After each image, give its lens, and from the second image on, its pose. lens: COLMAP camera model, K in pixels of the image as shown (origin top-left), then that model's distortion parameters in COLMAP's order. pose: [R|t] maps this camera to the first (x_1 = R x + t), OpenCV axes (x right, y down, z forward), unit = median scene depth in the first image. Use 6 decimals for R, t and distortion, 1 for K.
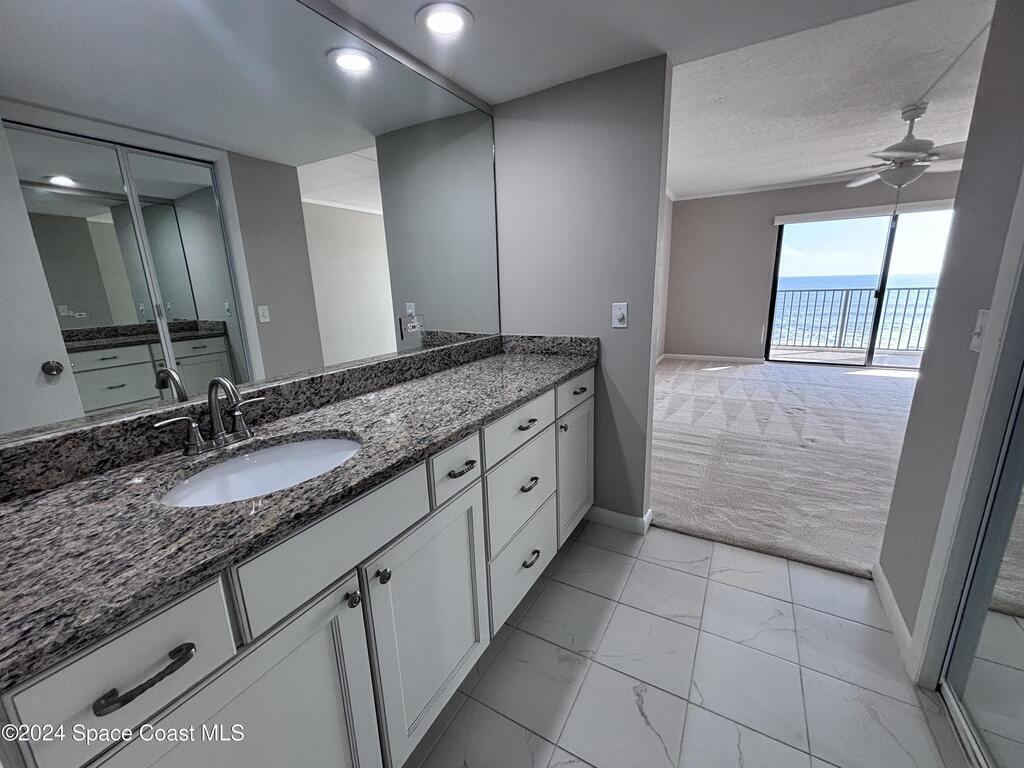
lens RADIAL K [[408.3, 0, 512.0], [0, 408.3, 384.0], [0, 0, 1]] dist [-0.009626, -0.000158]
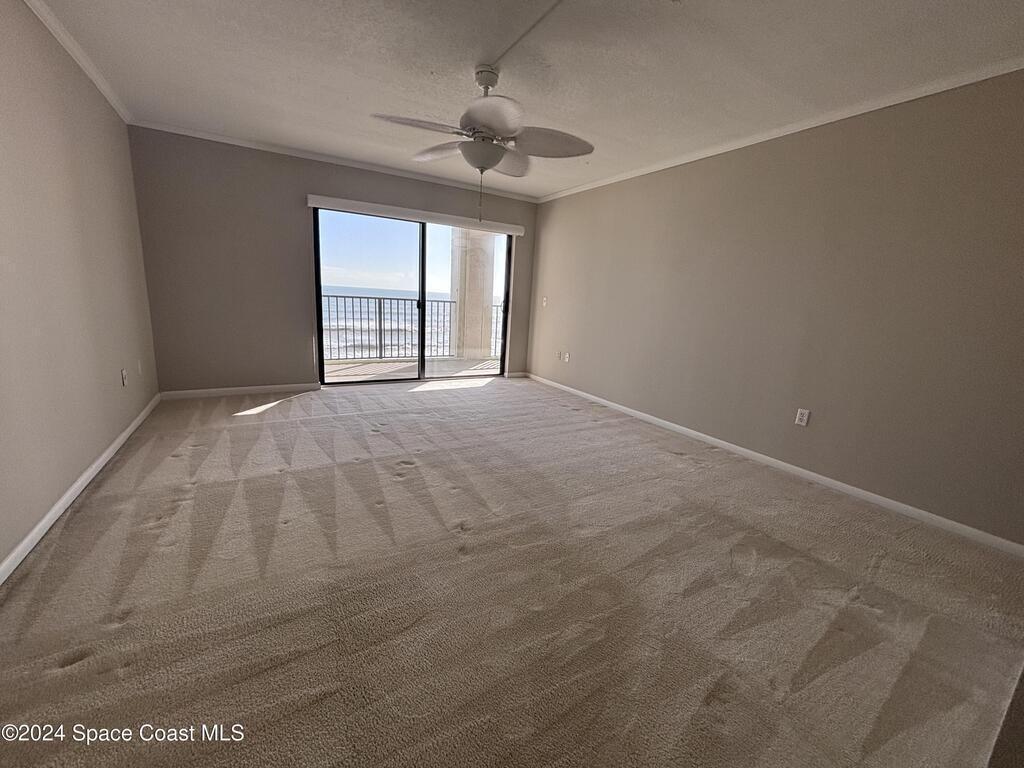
lens RADIAL K [[408.3, 0, 512.0], [0, 408.3, 384.0], [0, 0, 1]] dist [-0.009626, -0.000158]
pose [[0.480741, -0.130481, 0.867100, 0.142152], [0.140329, 0.987570, 0.070808, -0.072091], [-0.865561, 0.087638, 0.493075, 0.345155]]
